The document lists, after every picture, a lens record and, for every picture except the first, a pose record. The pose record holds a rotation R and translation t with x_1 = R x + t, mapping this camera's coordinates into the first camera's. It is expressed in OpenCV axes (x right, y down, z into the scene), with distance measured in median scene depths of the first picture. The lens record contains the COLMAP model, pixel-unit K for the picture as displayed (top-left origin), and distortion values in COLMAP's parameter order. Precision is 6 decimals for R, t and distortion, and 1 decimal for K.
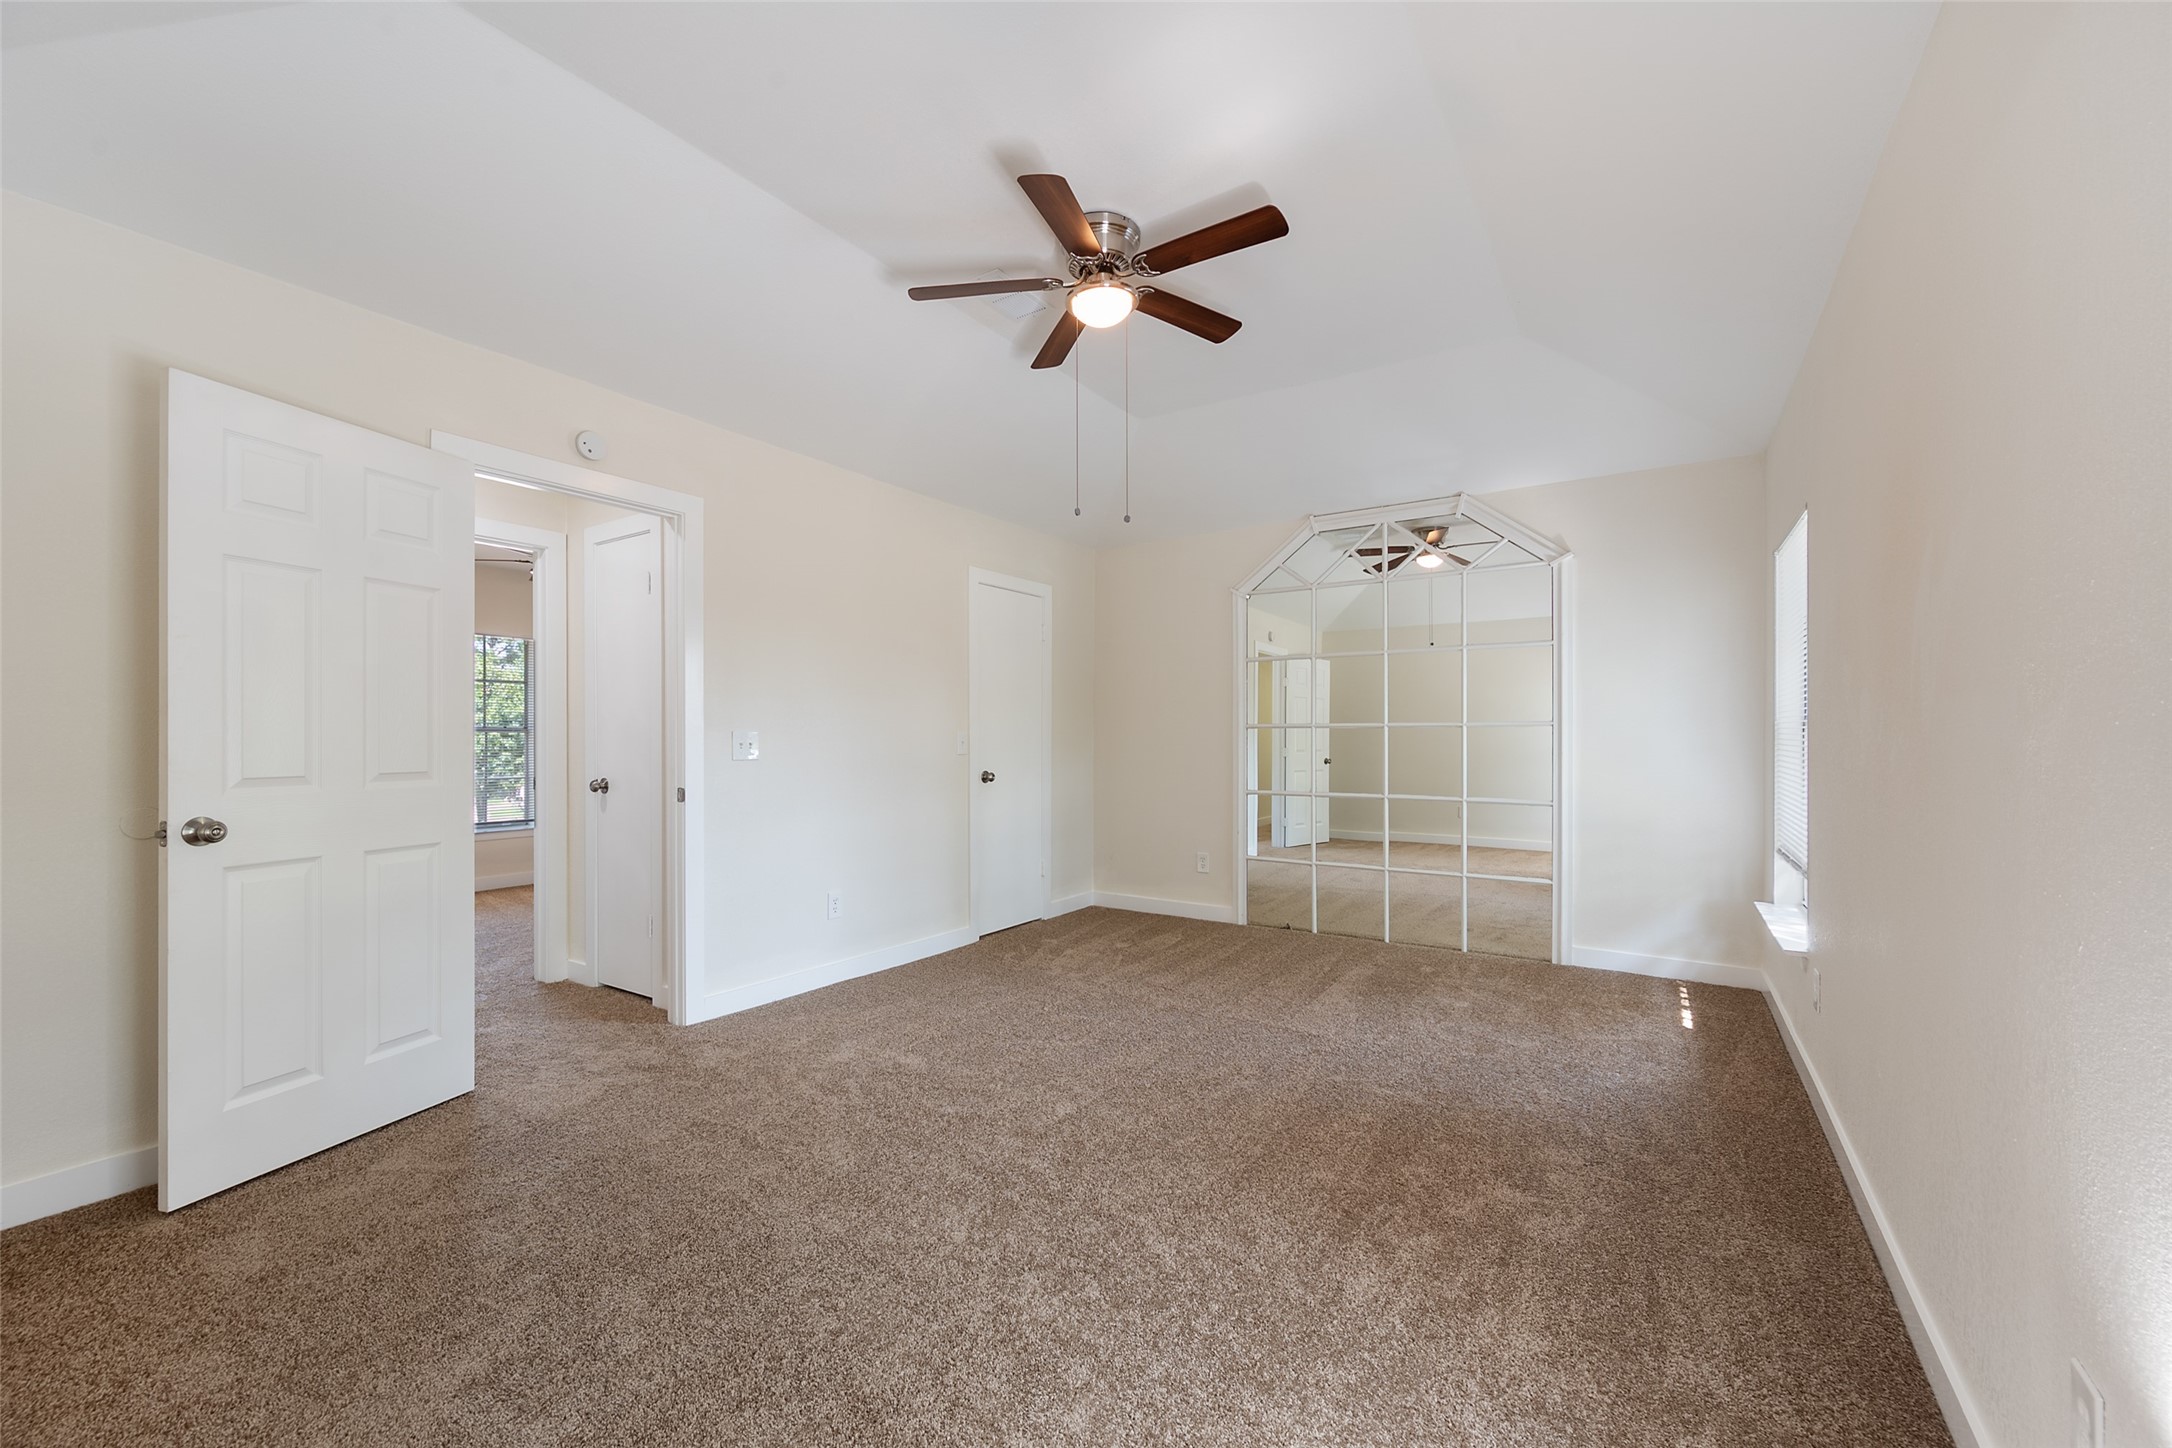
lens RADIAL K [[845.2, 0, 1086.8], [0, 845.2, 764.3], [0, 0, 1]] dist [0.000409, 0.000057]
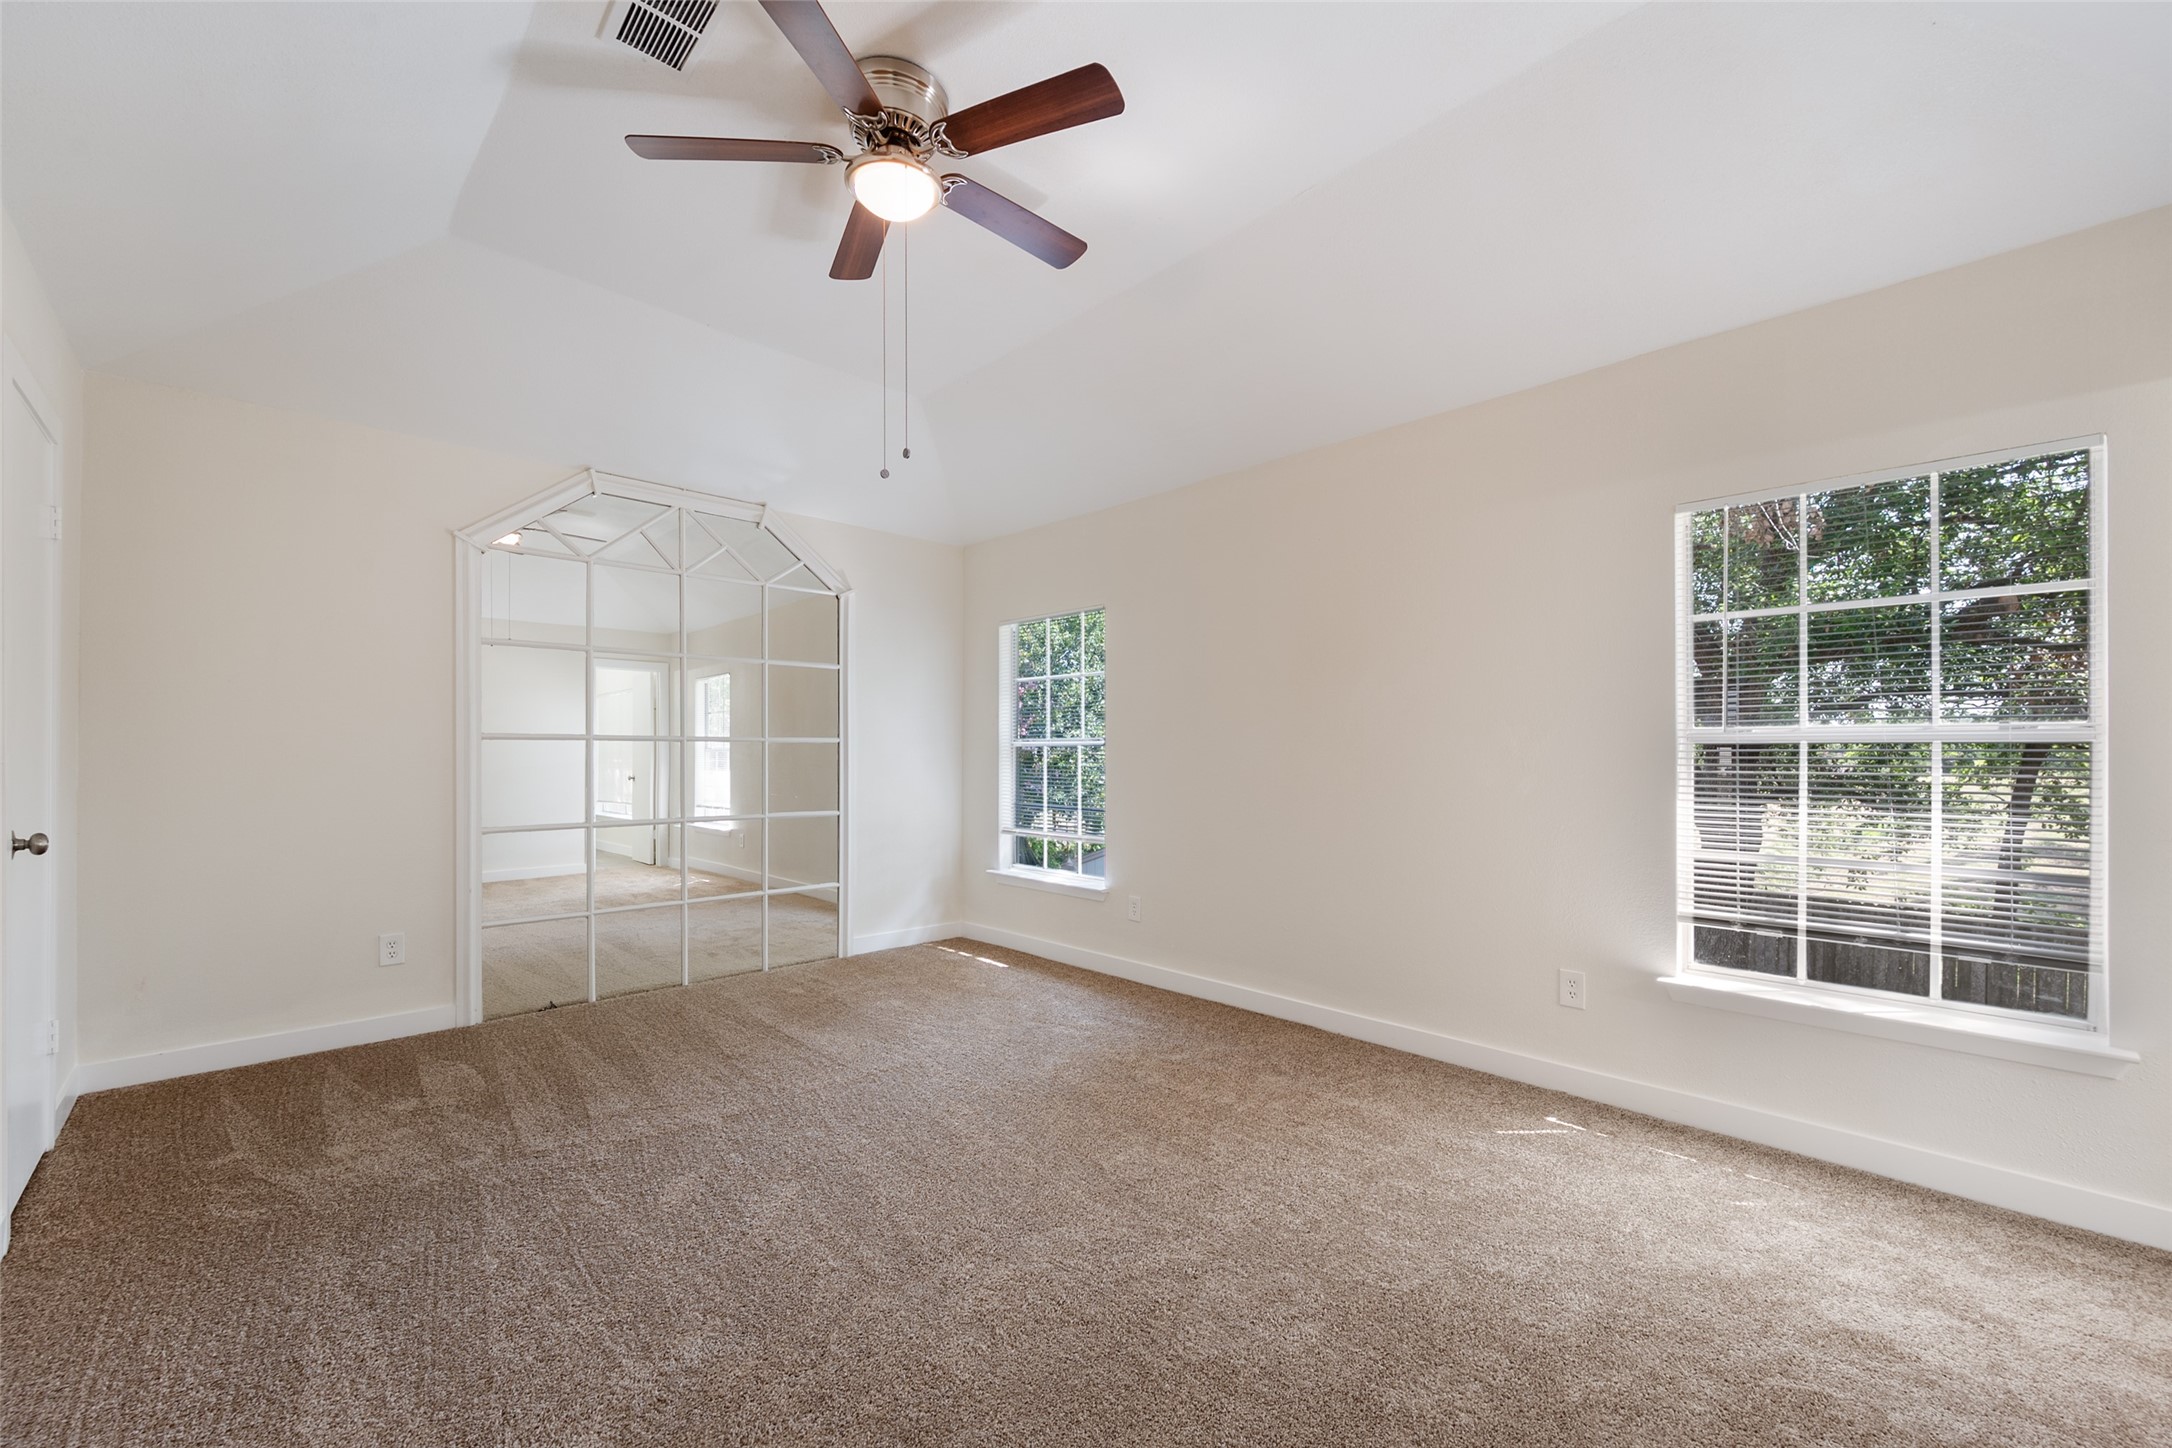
lens RADIAL K [[866.8, 0, 1082.8], [0, 866.8, 774.7], [0, 0, 1]] dist [0.000158, 0.000359]
pose [[0.212538, -0.019584, 0.976957, -0.497124], [0.028167, 0.999506, 0.013909, -0.010753], [-0.976747, 0.024561, 0.212984, 0.460472]]
